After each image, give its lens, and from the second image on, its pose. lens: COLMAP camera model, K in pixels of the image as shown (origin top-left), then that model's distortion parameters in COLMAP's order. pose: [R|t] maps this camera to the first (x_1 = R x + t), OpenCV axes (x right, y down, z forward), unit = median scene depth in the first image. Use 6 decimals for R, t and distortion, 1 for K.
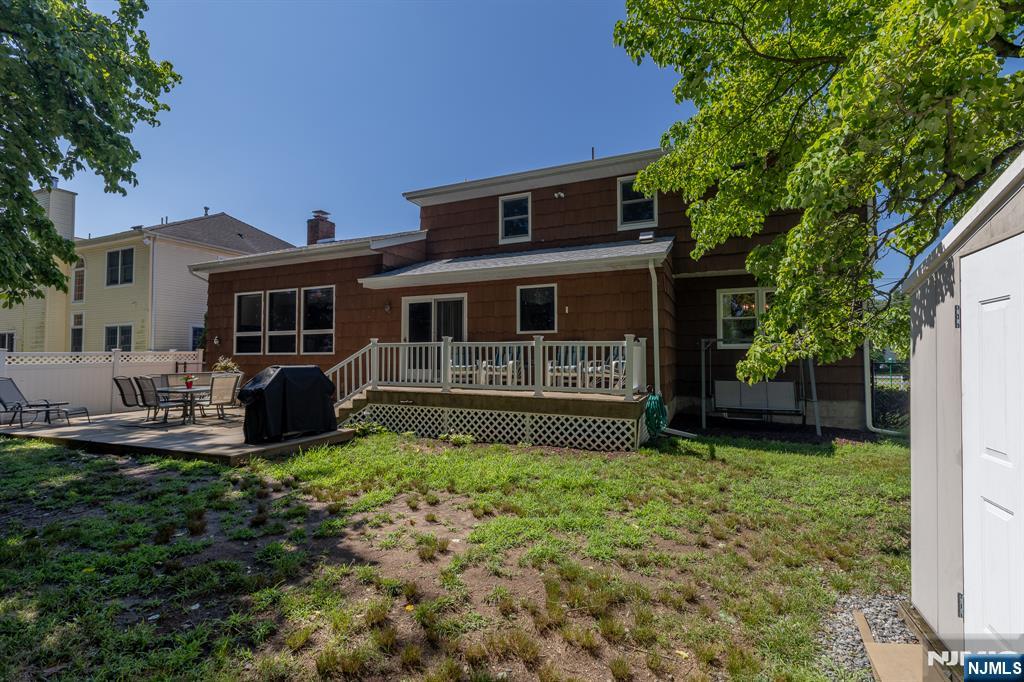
lens RADIAL K [[451.4, 0, 512.0], [0, 451.4, 341.0], [0, 0, 1]] dist [-0.002224, -0.000039]
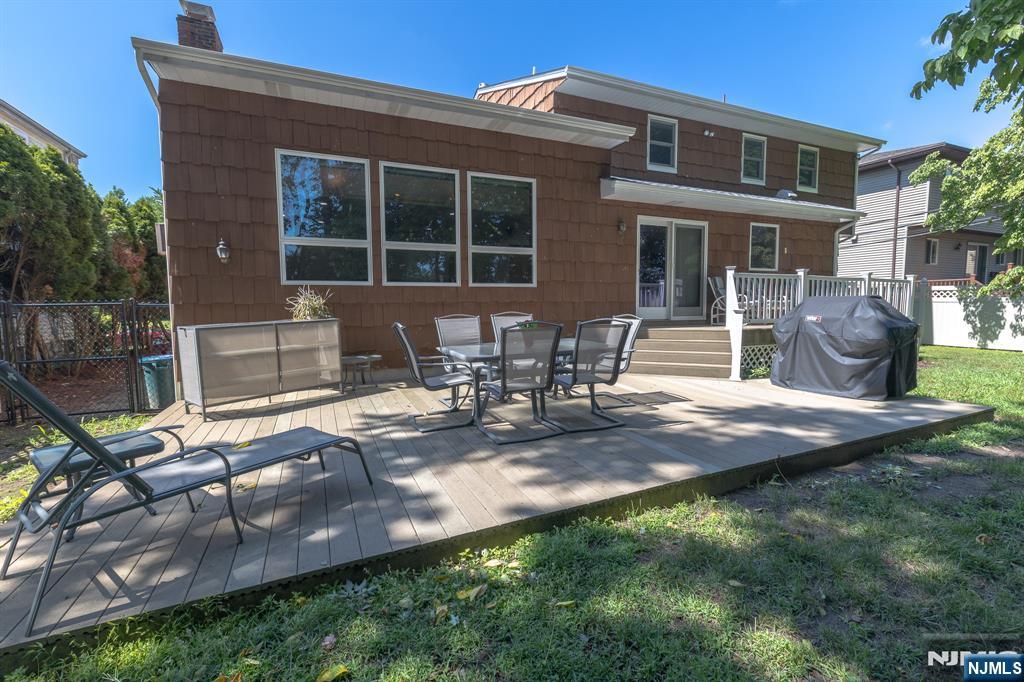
lens RADIAL K [[451.4, 0, 512.0], [0, 451.4, 341.0], [0, 0, 1]] dist [-0.002224, -0.000039]
pose [[0.671307, -0.064864, 0.738335, -0.921584], [-0.021616, 0.994026, 0.106981, 0.038539], [-0.740864, -0.087777, 0.665895, 0.581131]]
